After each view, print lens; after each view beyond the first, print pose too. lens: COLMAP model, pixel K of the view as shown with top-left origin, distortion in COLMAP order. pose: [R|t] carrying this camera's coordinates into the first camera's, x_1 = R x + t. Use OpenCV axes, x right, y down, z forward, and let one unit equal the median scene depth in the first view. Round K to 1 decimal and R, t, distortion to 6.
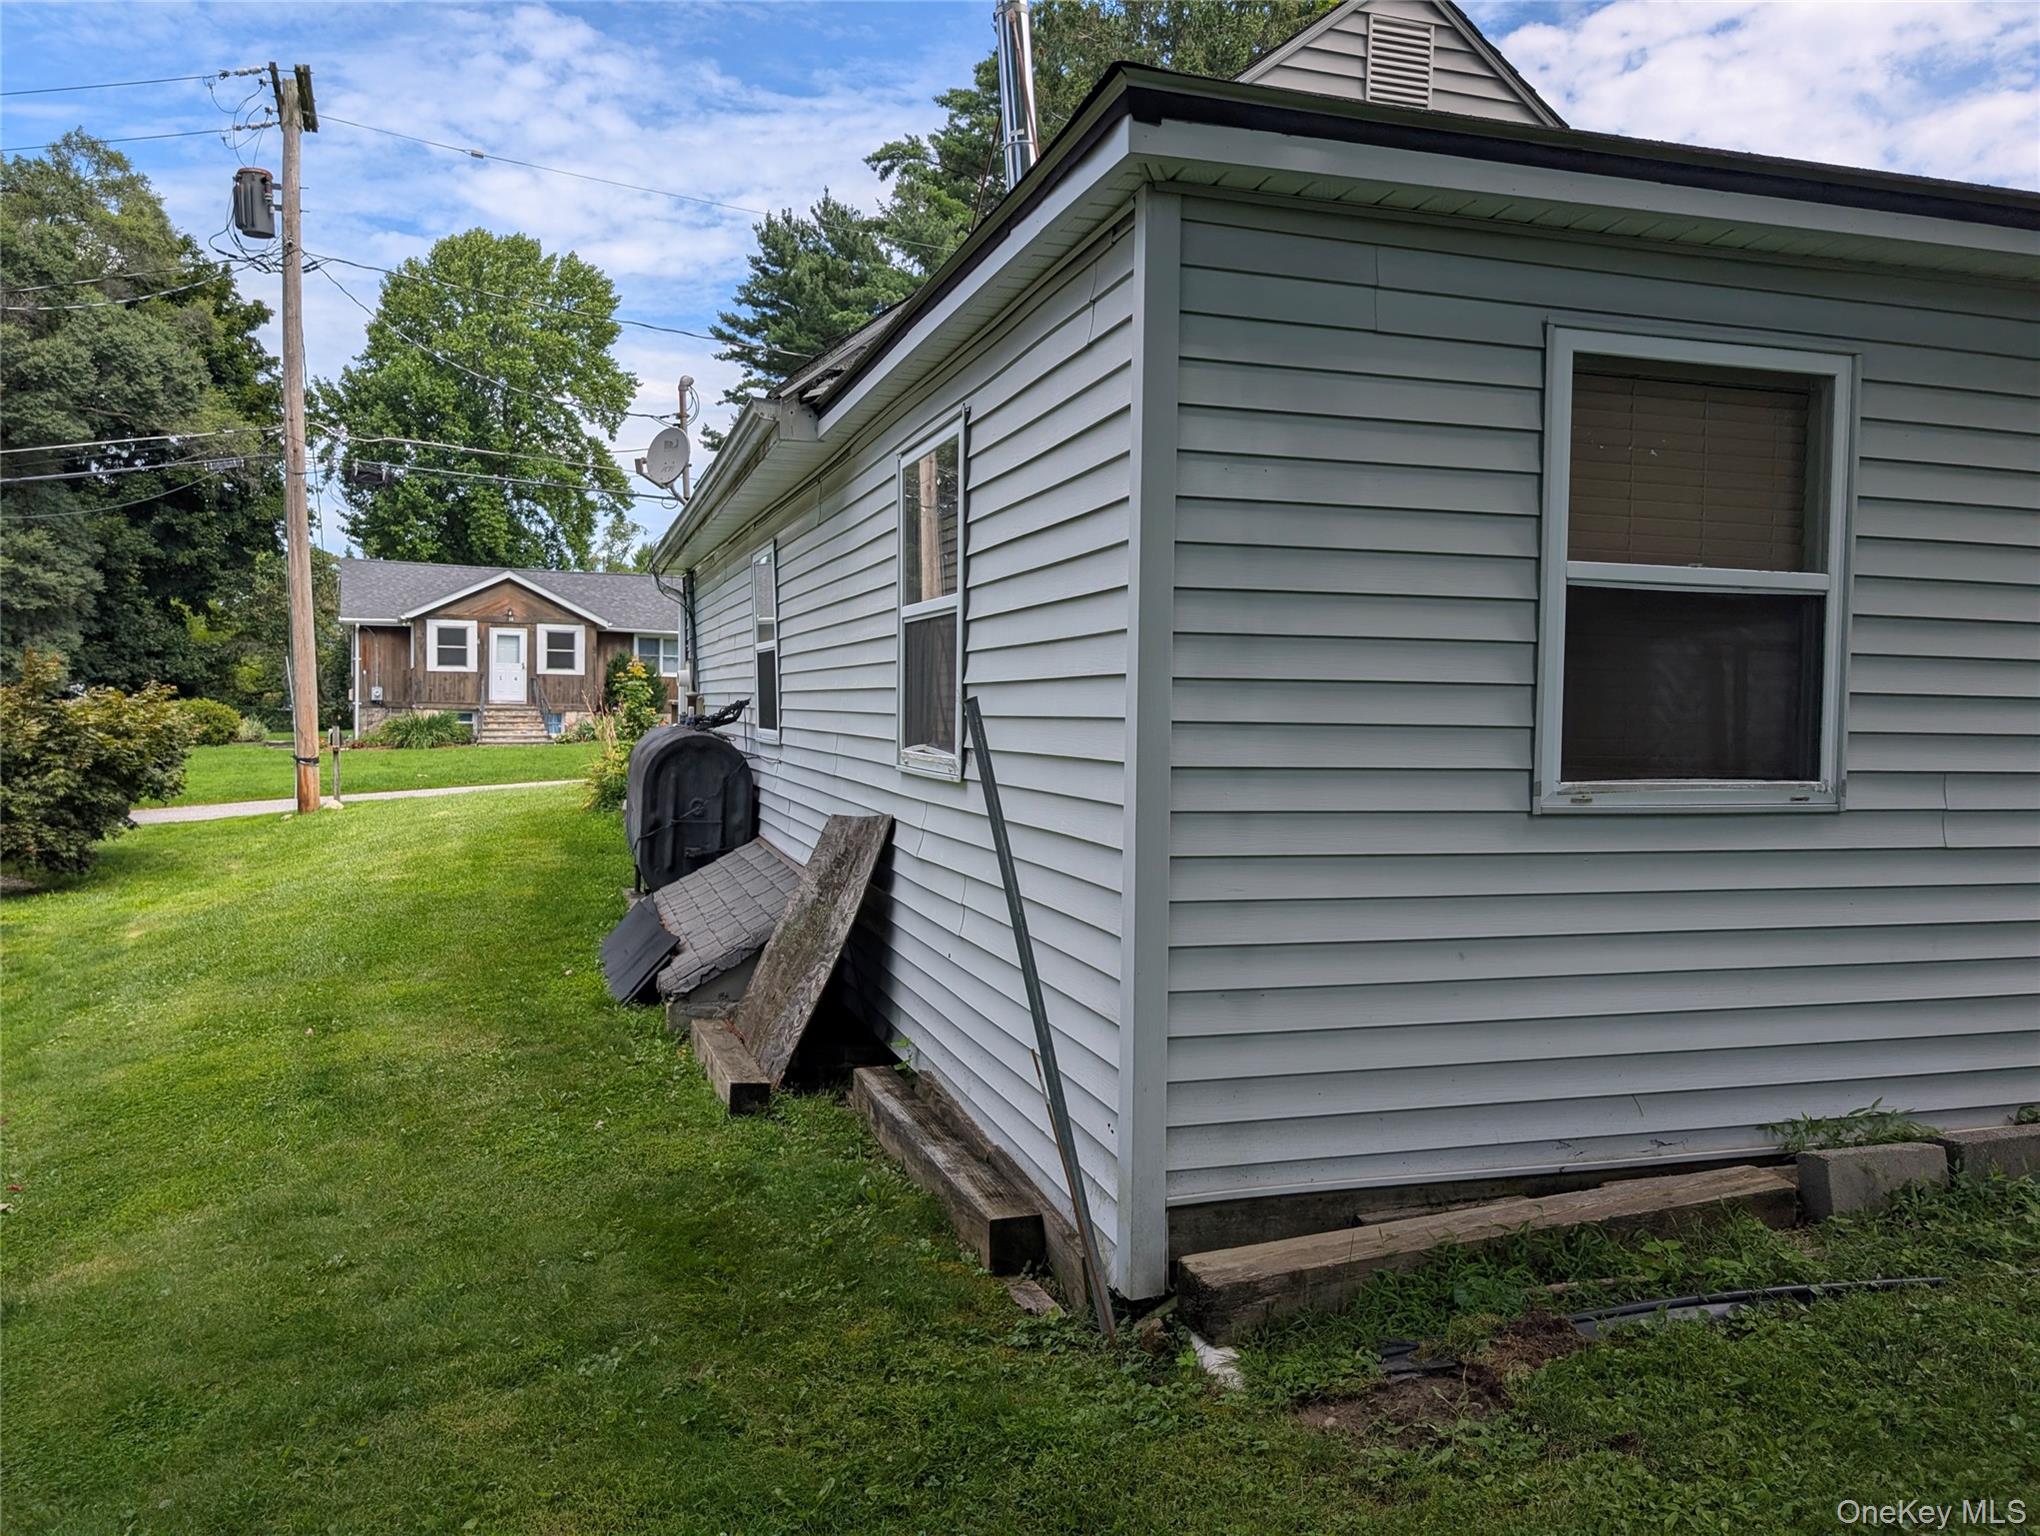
lens RADIAL K [[1473.3, 0, 1017.9], [0, 1473.3, 759.6], [0, 0, 1]] dist [0.023038, -0.019228]
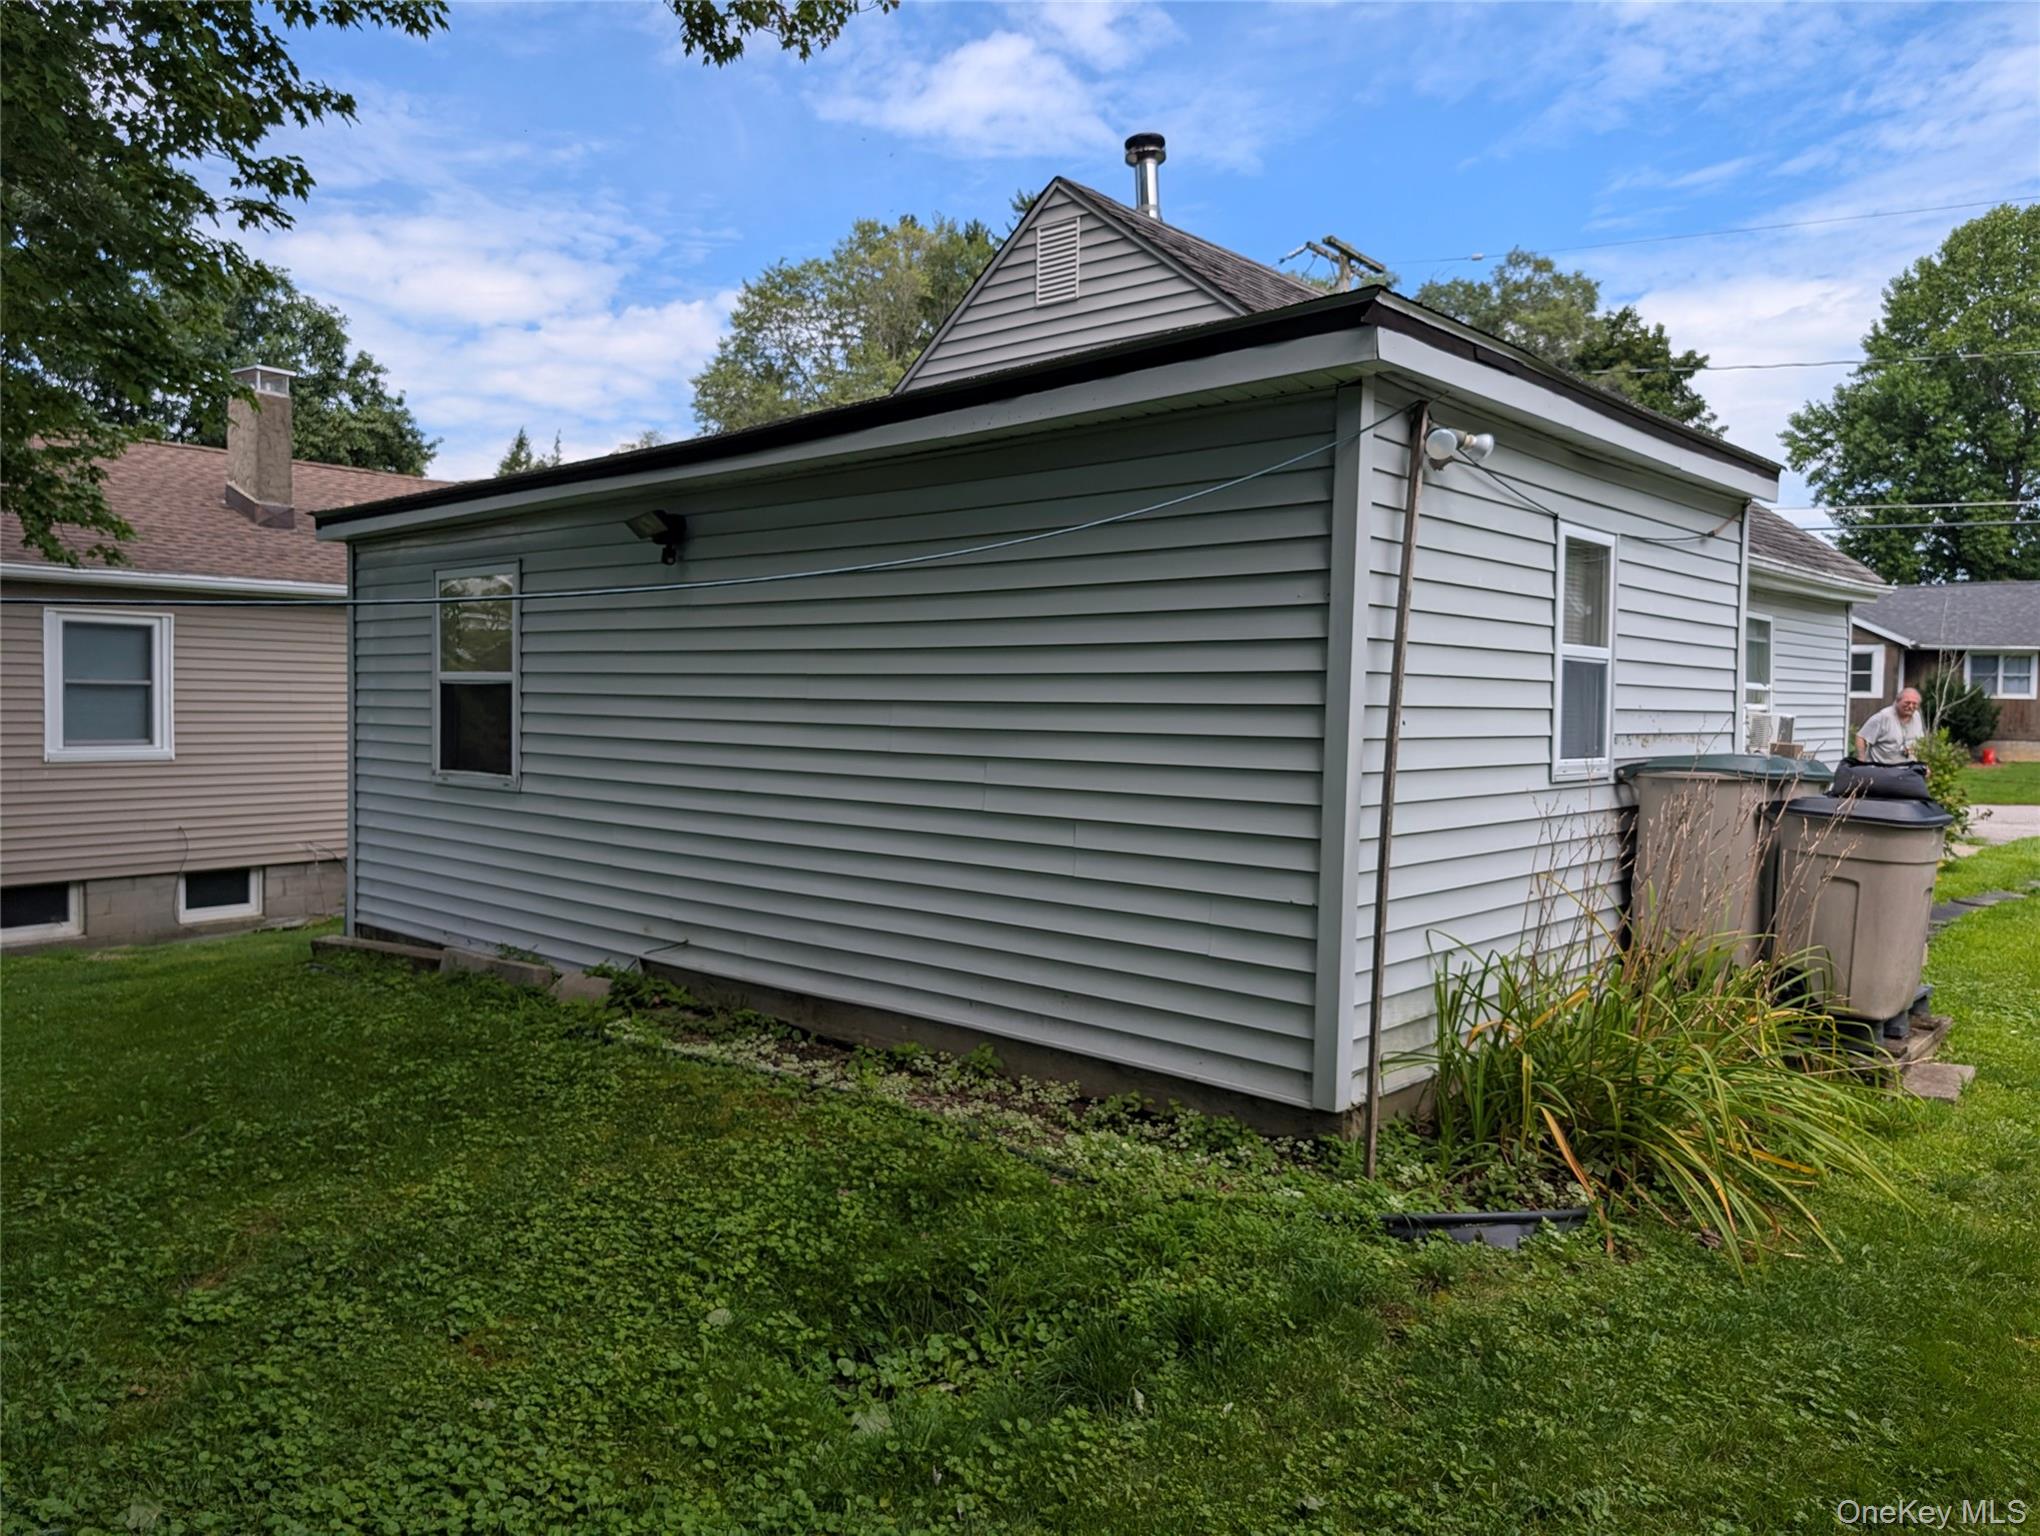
lens RADIAL K [[1461.4, 0, 1008.4], [0, 1461.4, 765.4], [0, 0, 1]] dist [0.034340, -0.054300]
pose [[0.513101, 0.031442, -0.857752, 1.833519], [-0.039188, 0.999145, 0.013183, -0.037359], [0.857433, 0.026850, 0.513894, 0.397038]]
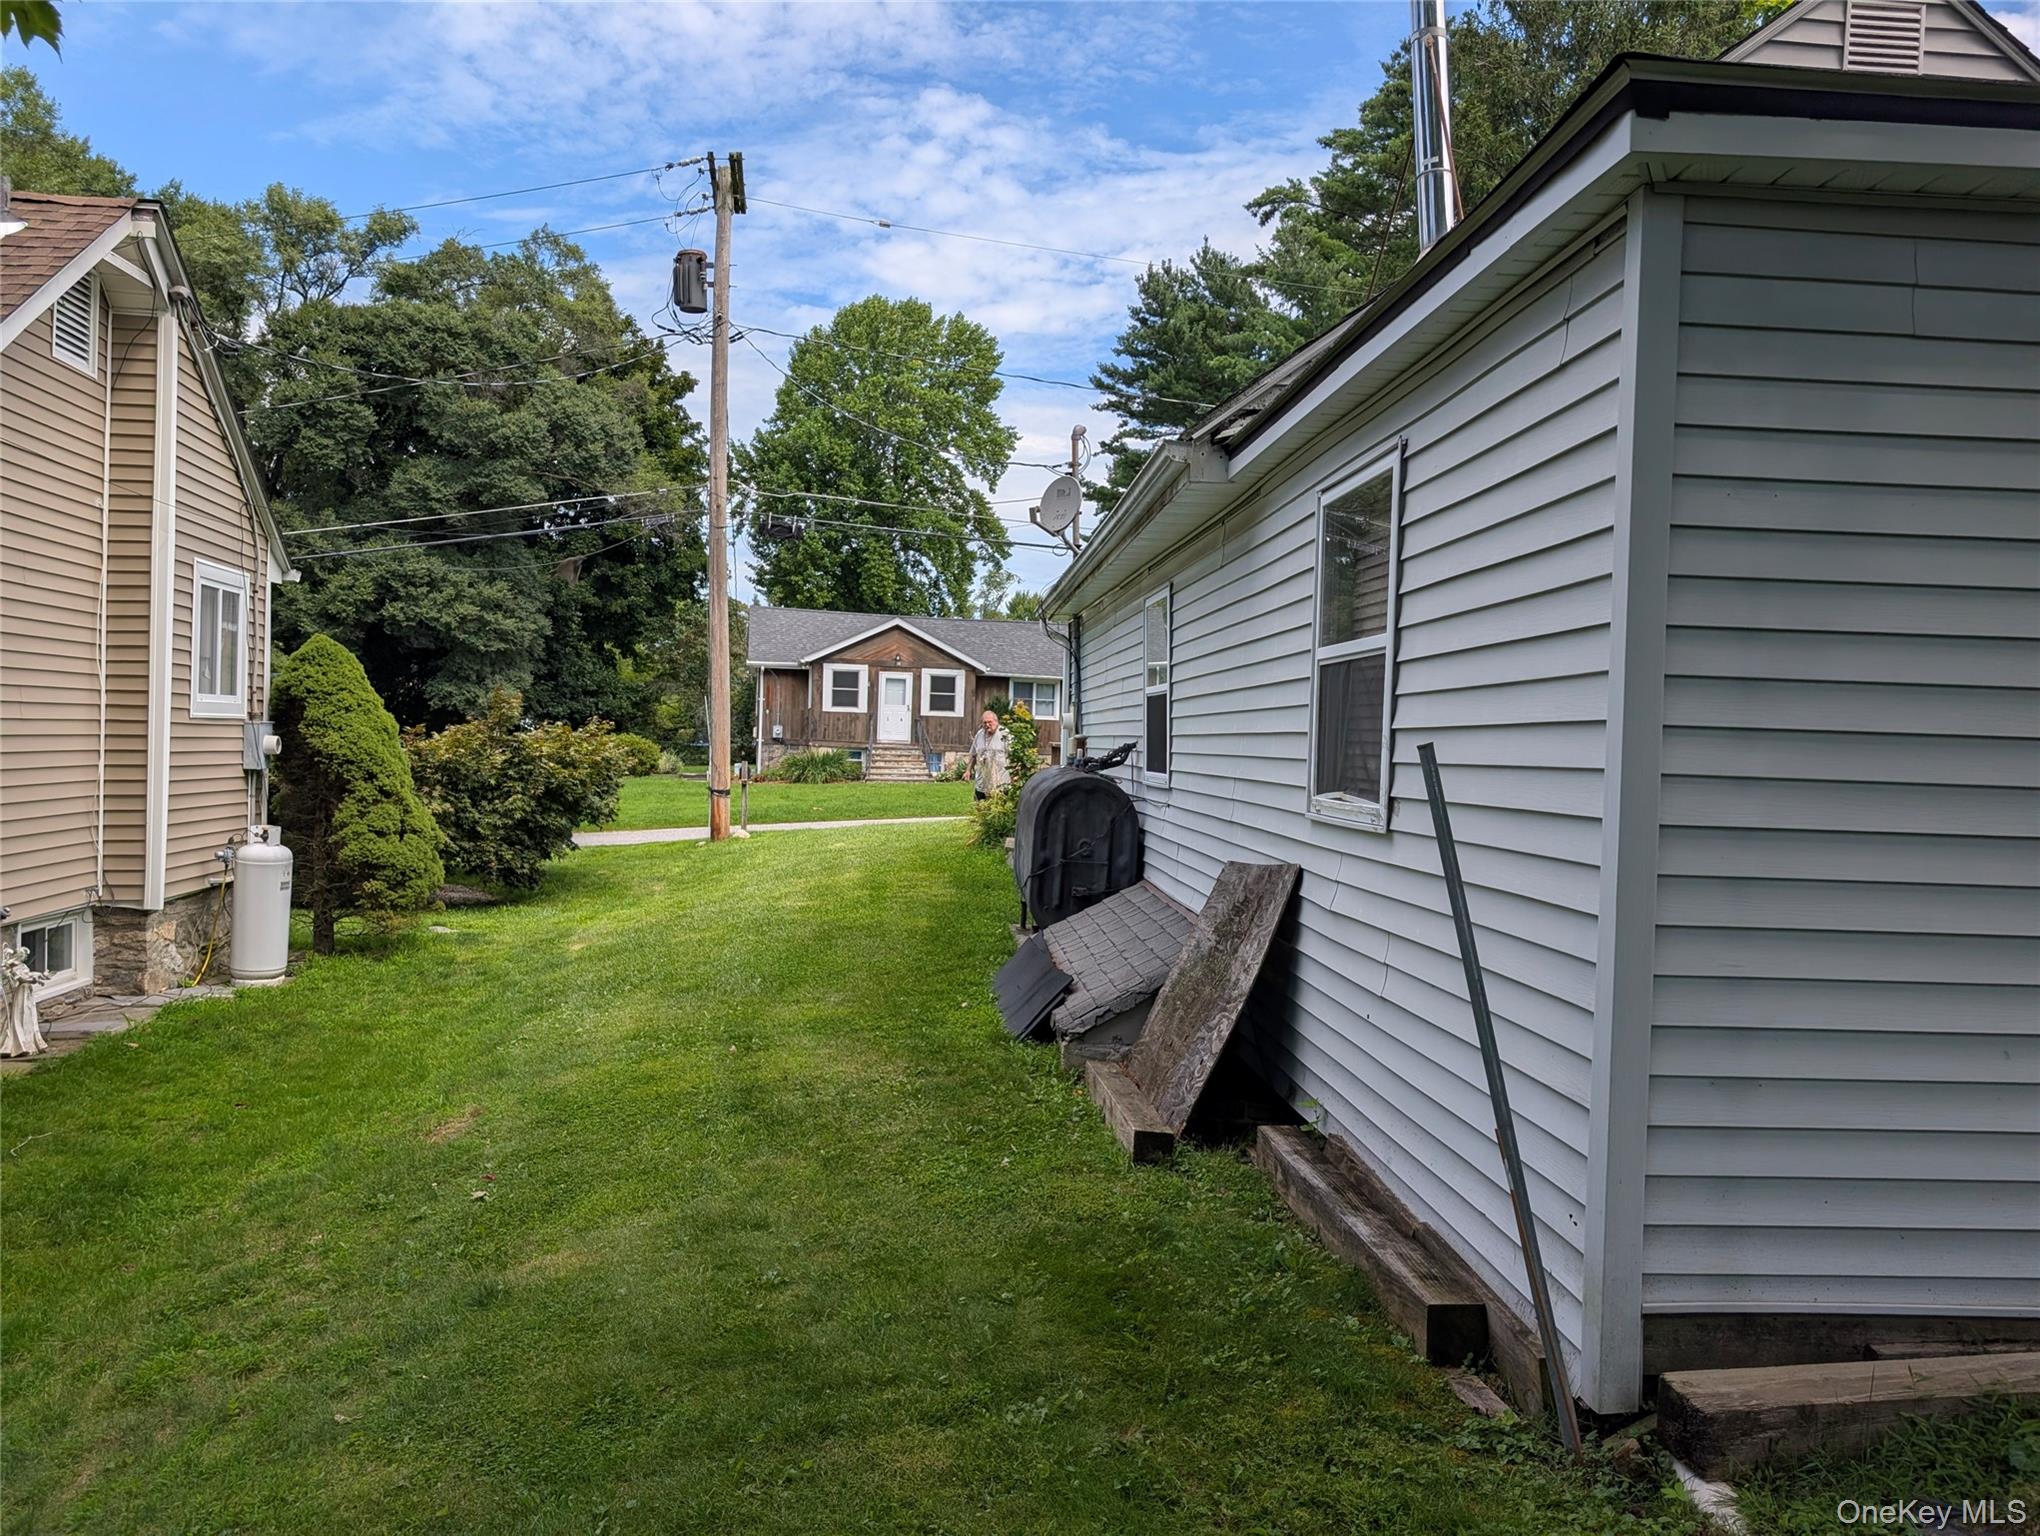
lens RADIAL K [[1472.5, 0, 1043.7], [0, 1472.5, 774.4], [0, 0, 1]] dist [0.016997, -0.006817]
pose [[0.974305, 0.021704, -0.224186, -0.036742], [-0.026217, 0.999509, -0.017173, -0.000311], [0.223704, 0.022609, 0.974395, 0.020395]]
